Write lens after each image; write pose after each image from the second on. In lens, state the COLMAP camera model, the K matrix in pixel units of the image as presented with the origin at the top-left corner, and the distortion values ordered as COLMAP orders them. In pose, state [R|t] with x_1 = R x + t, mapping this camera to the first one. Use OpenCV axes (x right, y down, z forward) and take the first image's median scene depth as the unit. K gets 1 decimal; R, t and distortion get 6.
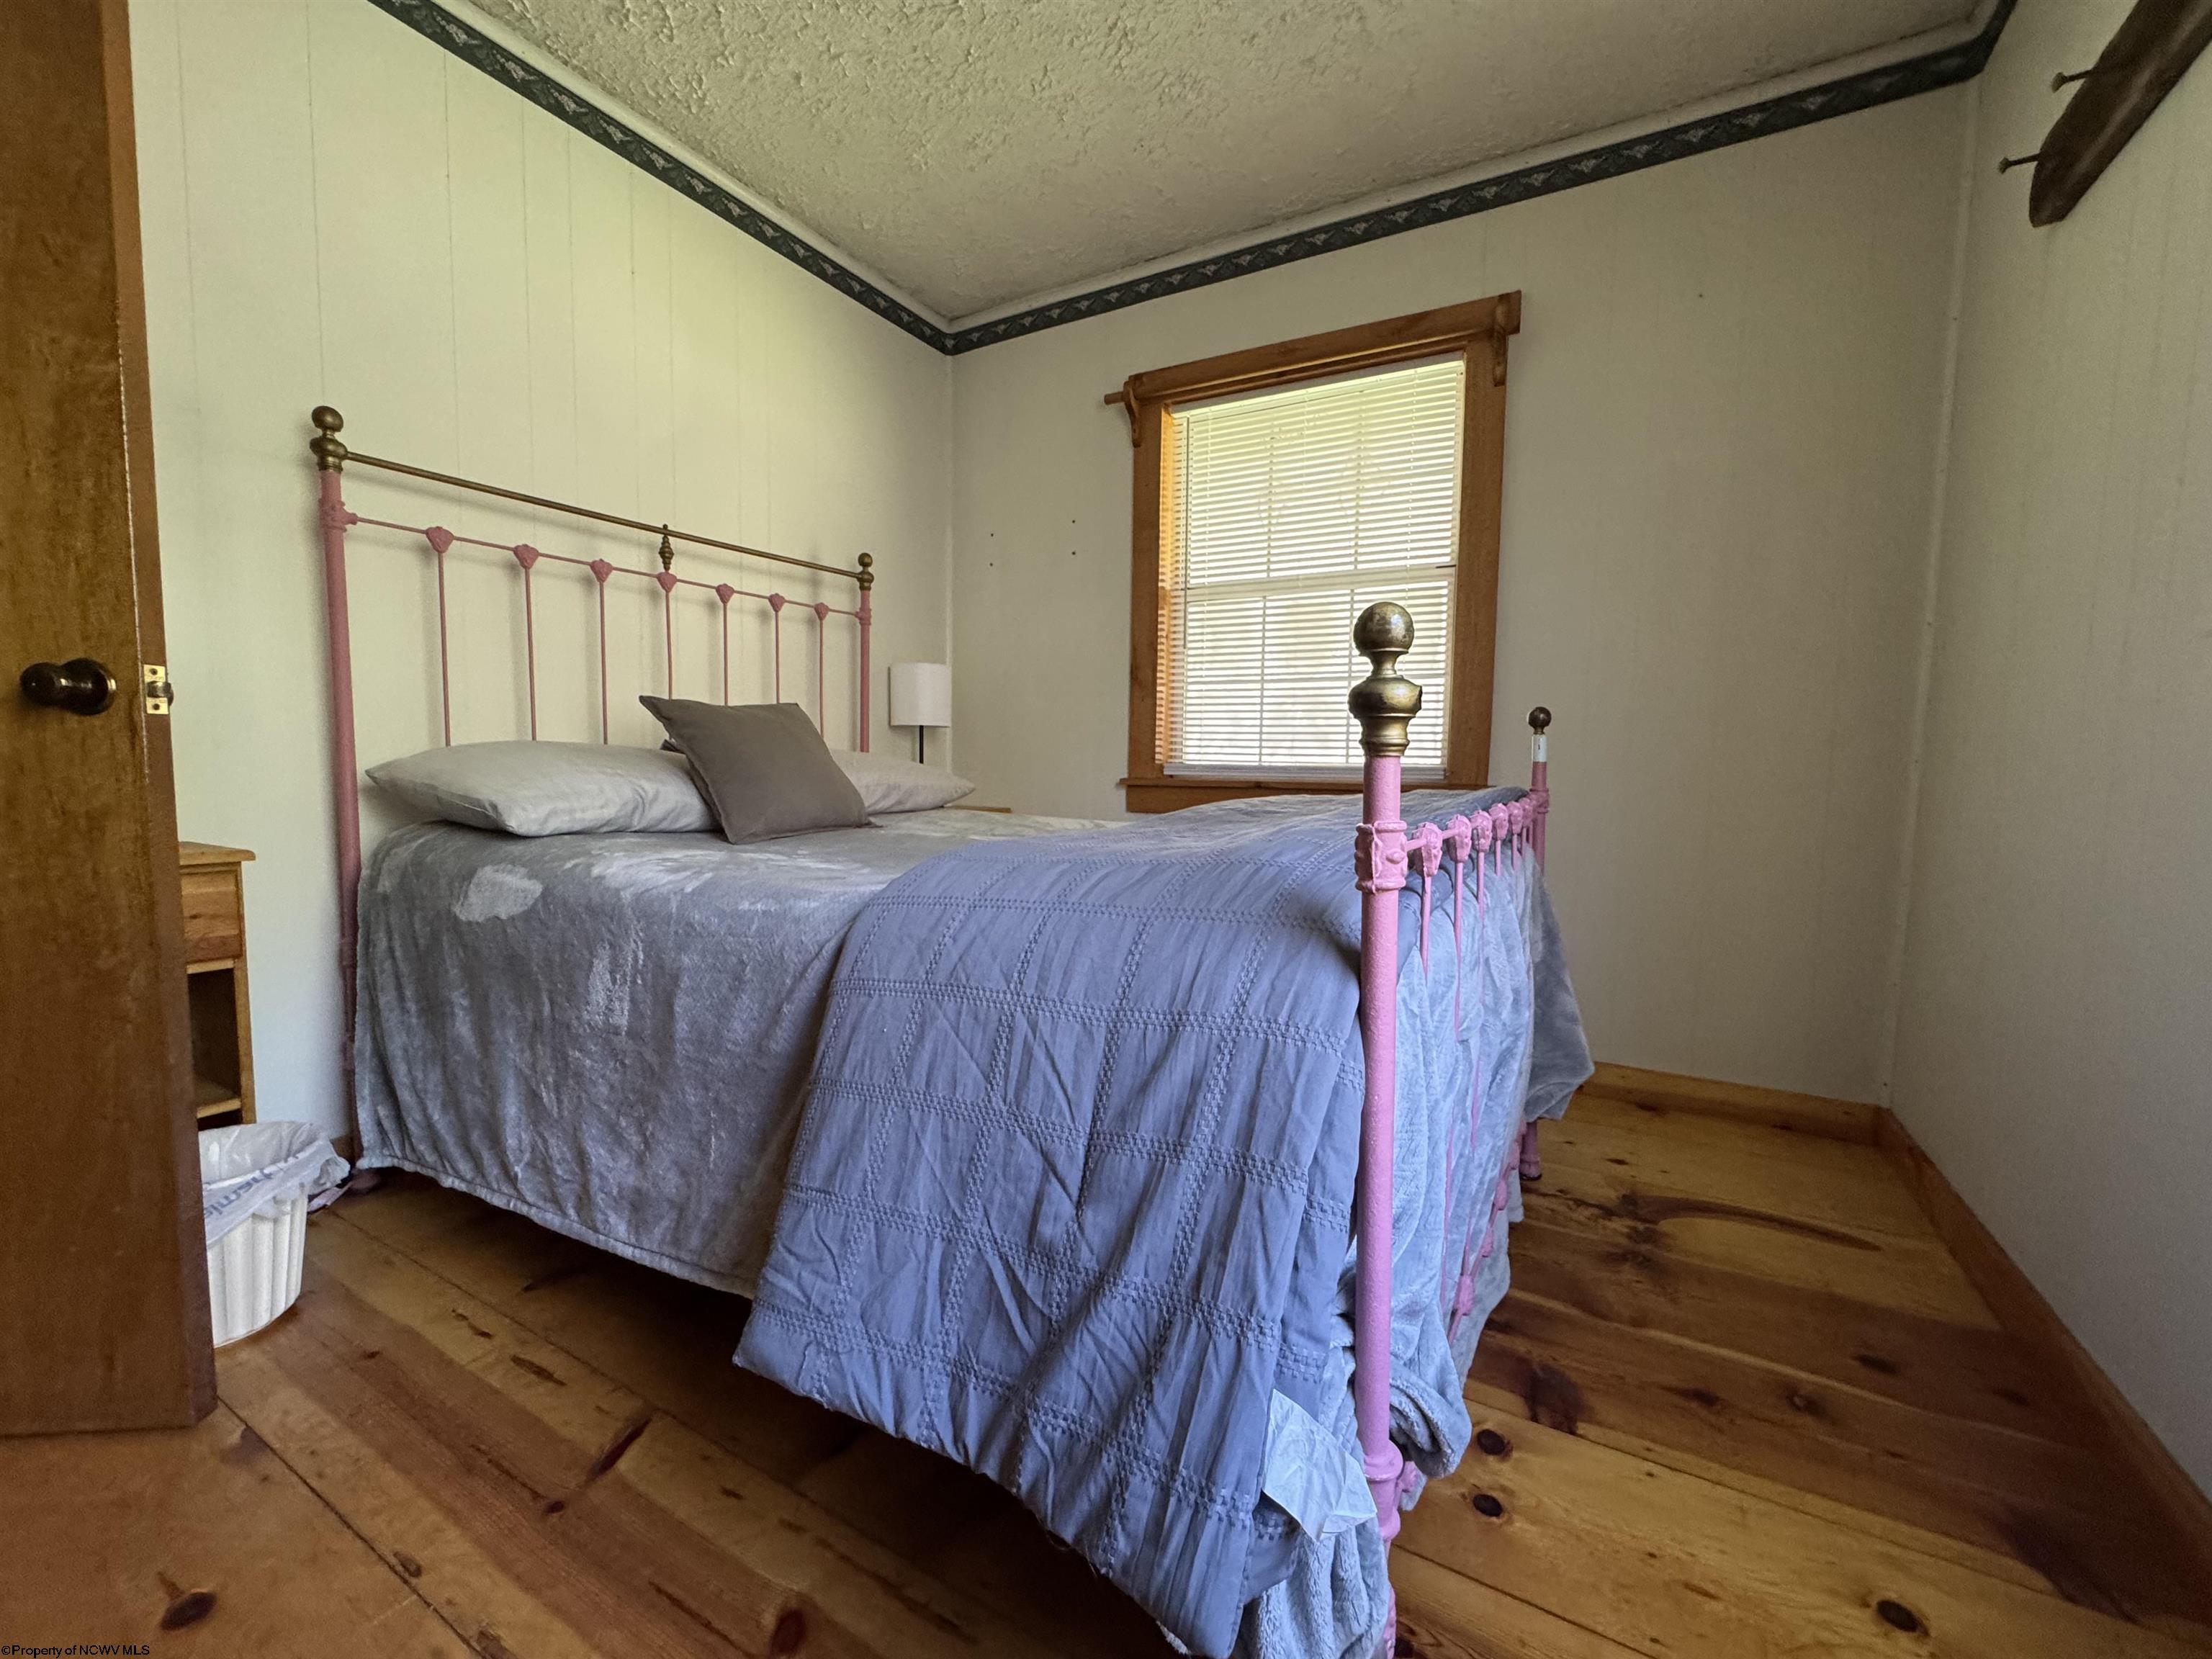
lens RADIAL K [[876.5, 0, 1108.2], [0, 876.5, 819.1], [0, 0, 1]] dist [-0.004983, 0.000364]
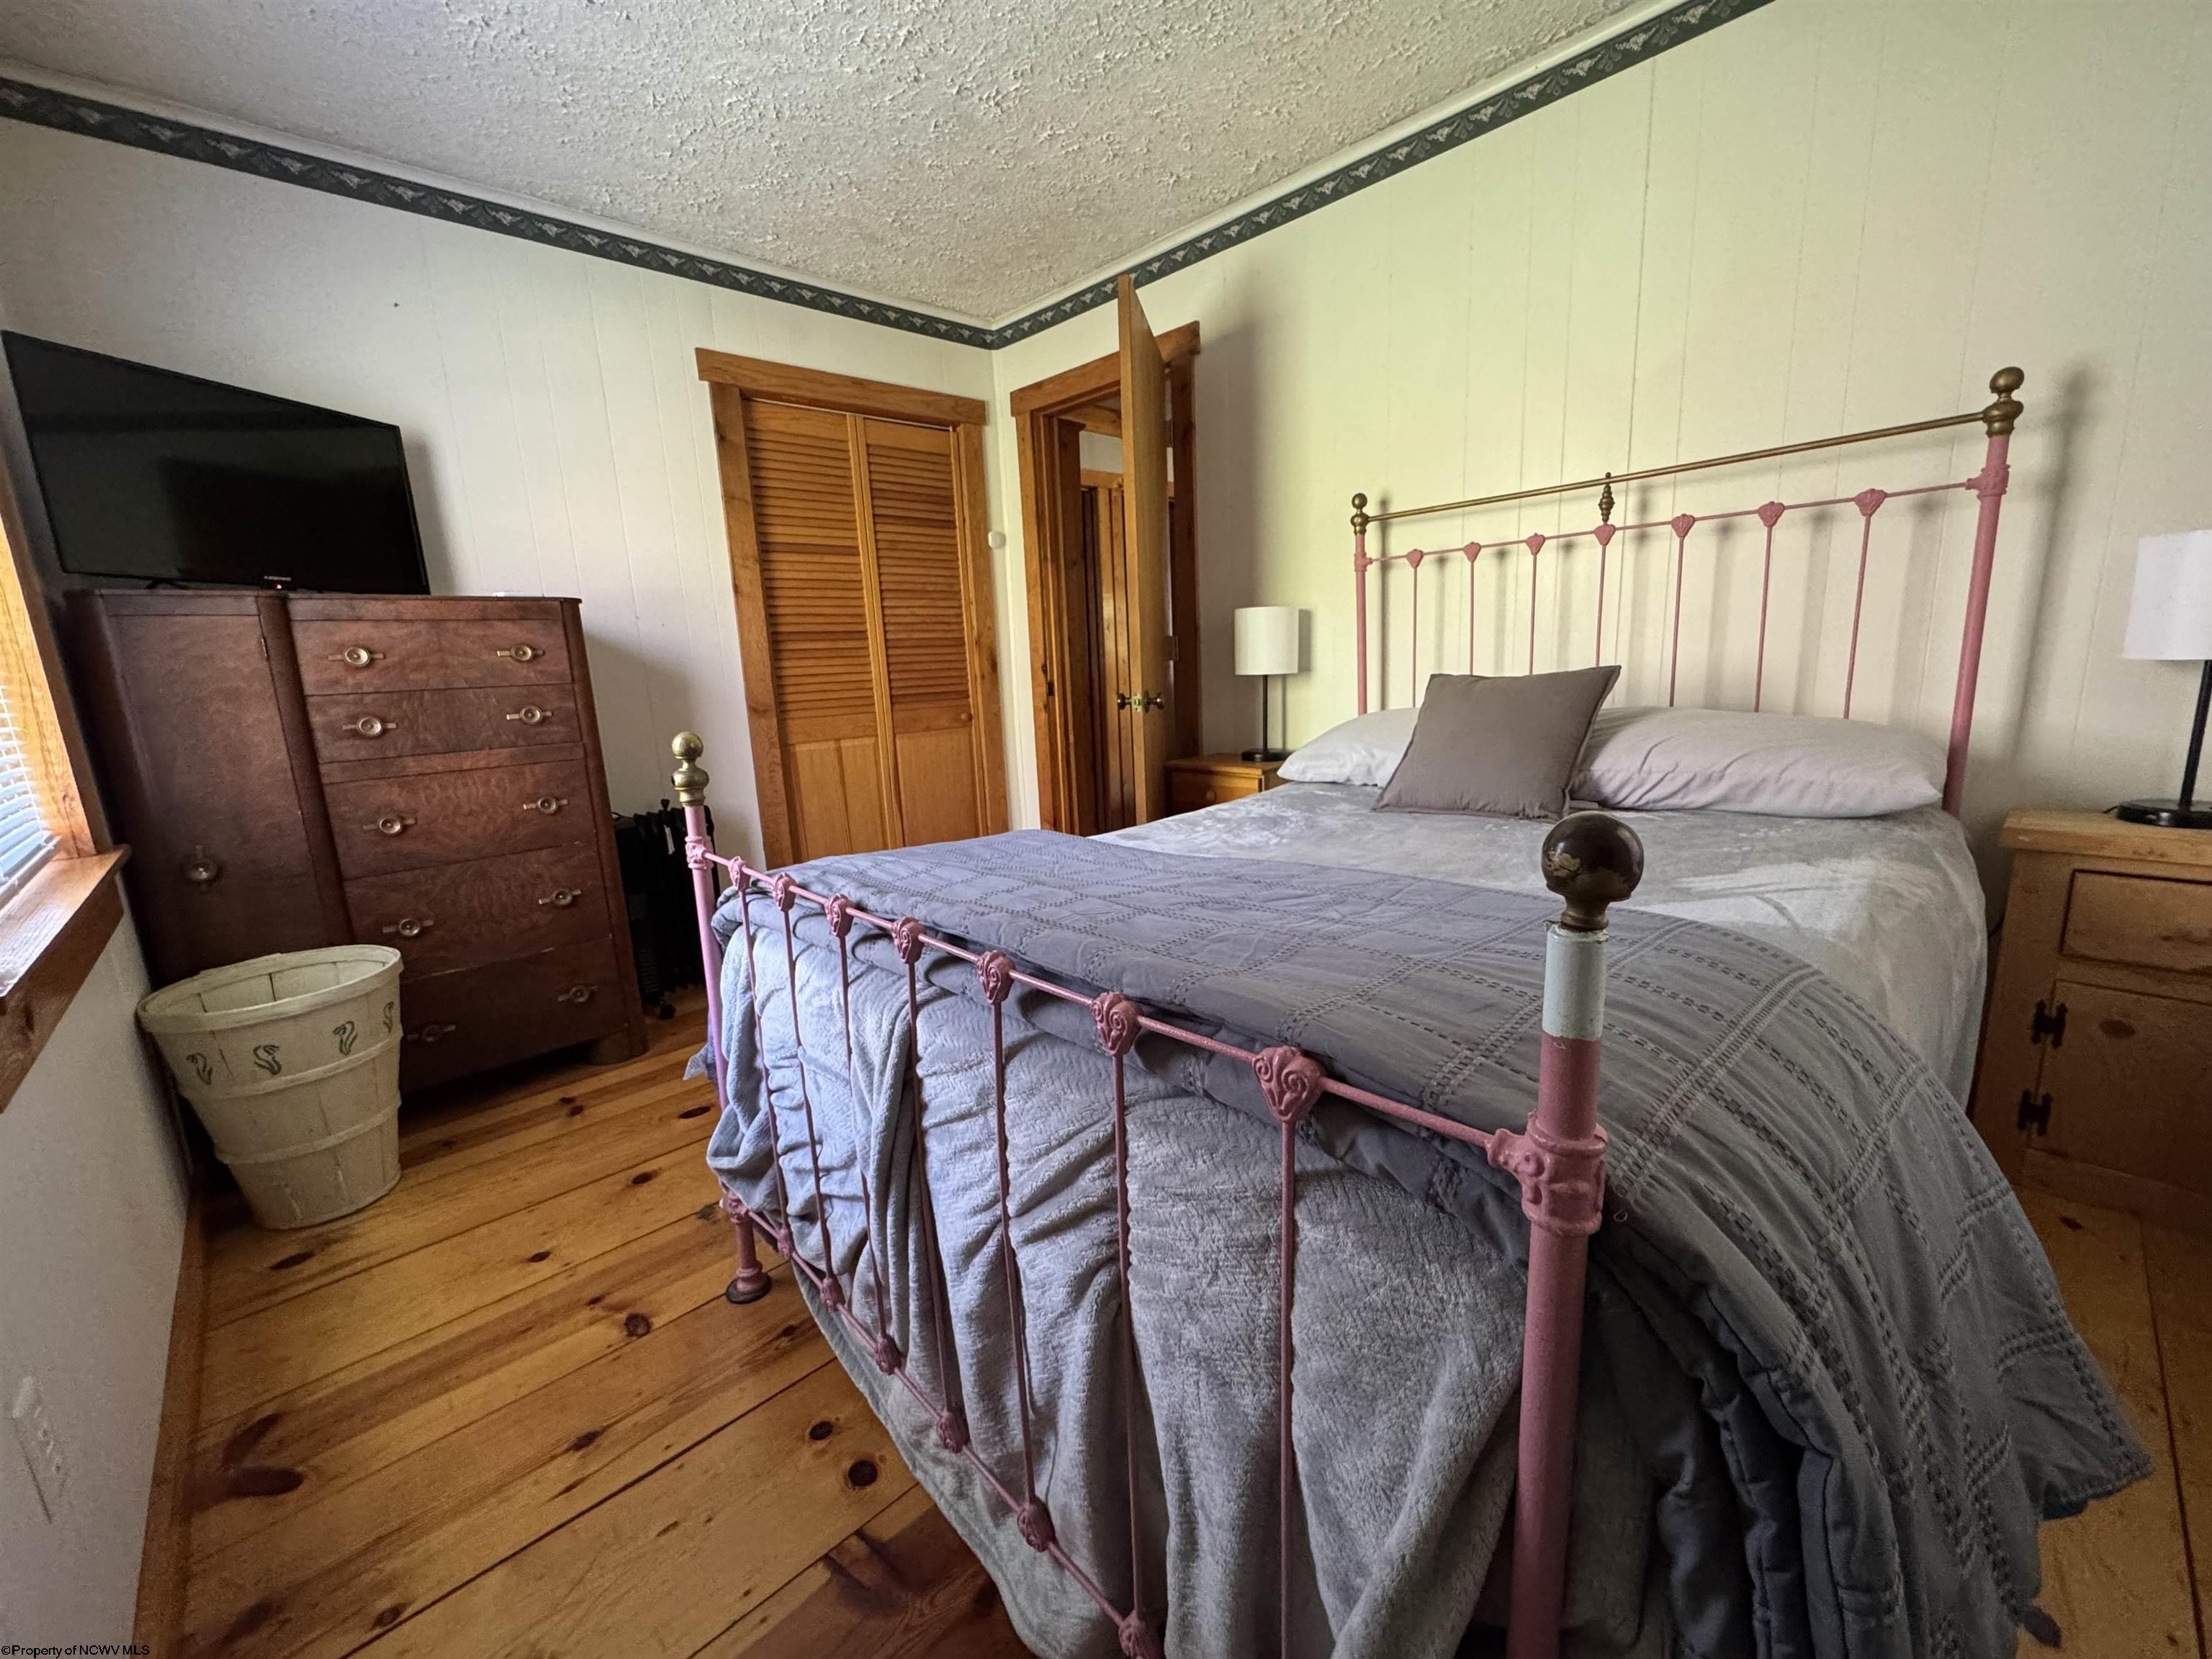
lens RADIAL K [[876.5, 0, 1104.8], [0, 876.5, 830.8], [0, 0, 1]] dist [-0.004983, 0.000364]
pose [[-0.288890, 0.184843, -0.939348, 0.613963], [-0.024548, 0.979431, 0.200280, -0.132320], [0.957047, 0.080918, -0.278411, 0.772244]]
